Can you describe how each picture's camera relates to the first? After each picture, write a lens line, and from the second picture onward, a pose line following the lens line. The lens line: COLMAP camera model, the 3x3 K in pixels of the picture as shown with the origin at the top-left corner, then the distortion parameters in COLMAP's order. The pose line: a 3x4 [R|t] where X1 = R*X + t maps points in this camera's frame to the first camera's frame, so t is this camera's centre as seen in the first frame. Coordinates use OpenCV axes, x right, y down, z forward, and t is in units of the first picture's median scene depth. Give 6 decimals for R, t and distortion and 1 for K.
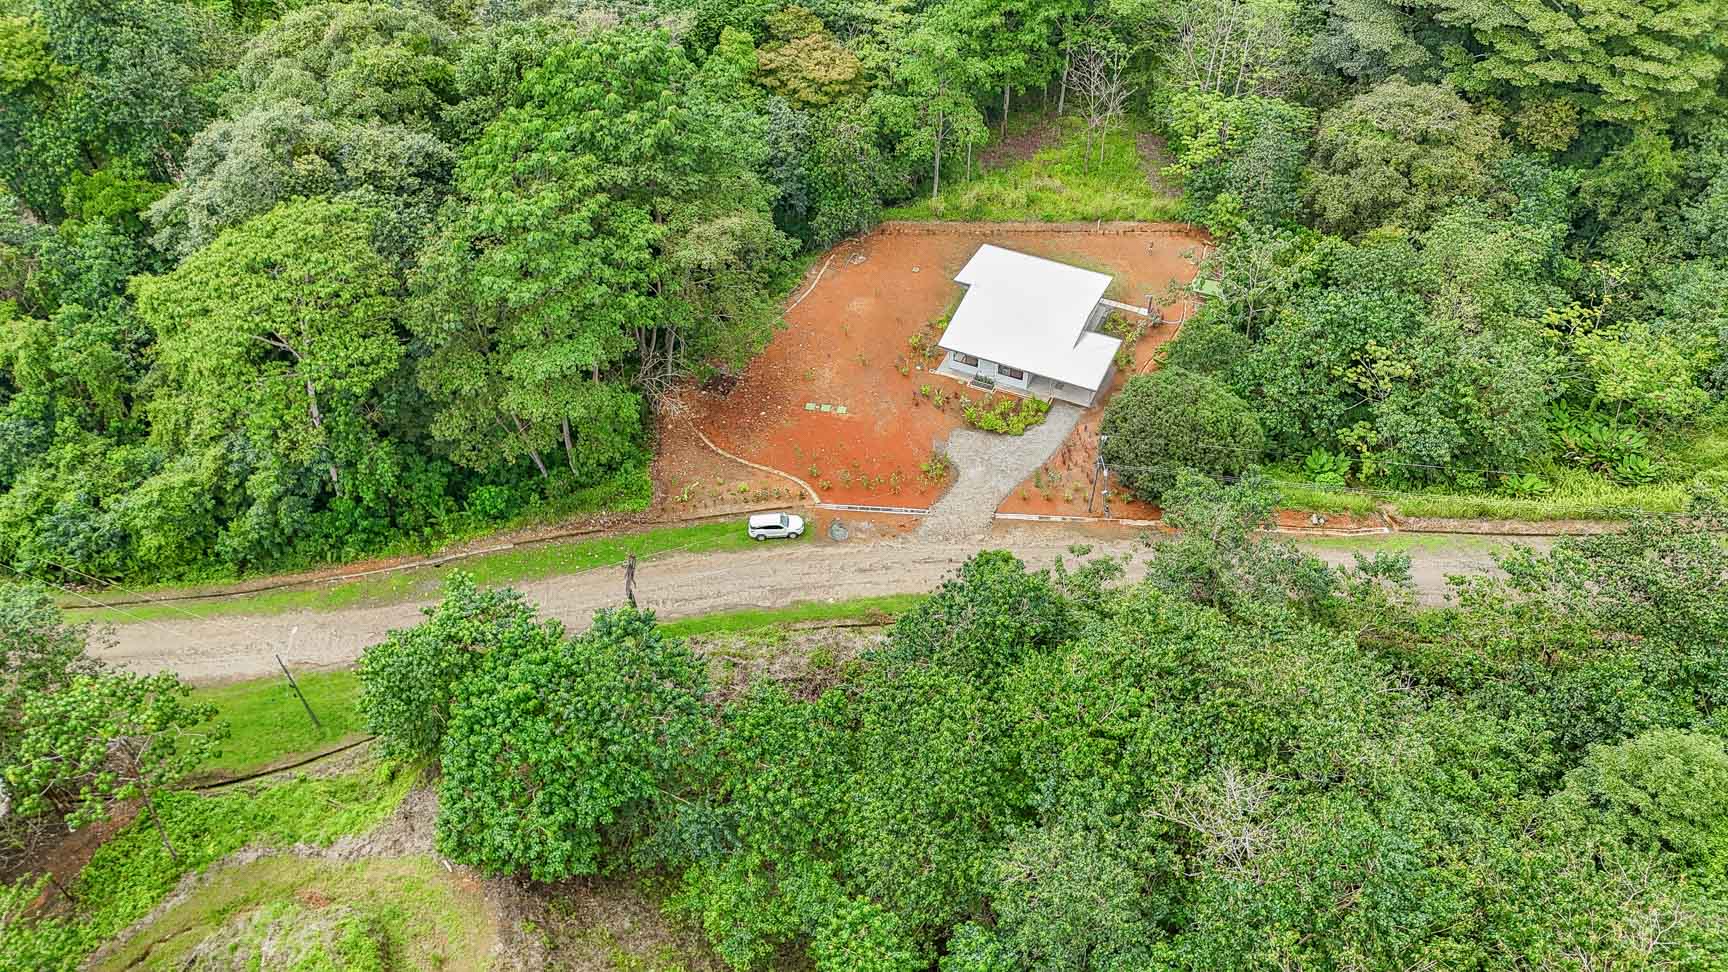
lens RADIAL K [[1245.2, 0, 863.4], [0, 1245.2, 486.0], [0, 0, 1]] dist [0.031493, -0.004628]
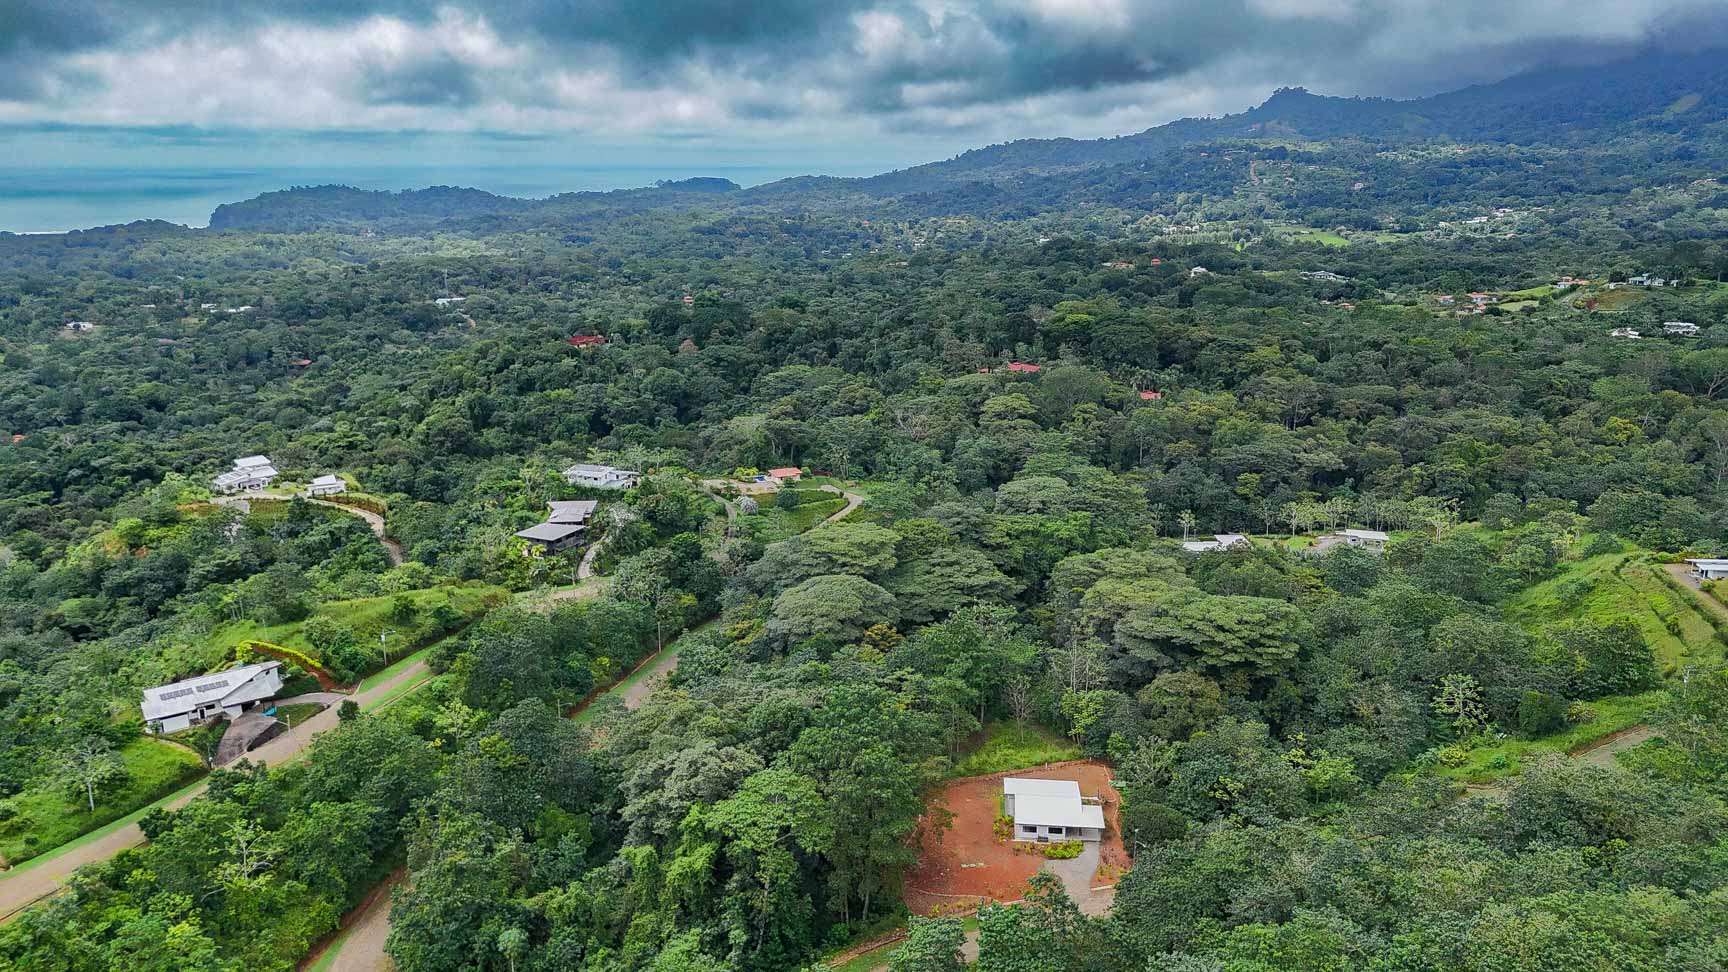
lens RADIAL K [[1245.2, 0, 864.4], [0, 1245.2, 485.6], [0, 0, 1]] dist [0.031493, -0.004628]
pose [[0.944234, -0.072810, 0.321124, -0.742935], [0.233676, 0.835268, -0.497718, 0.354769], [-0.231986, 0.545001, 0.805702, -0.762052]]
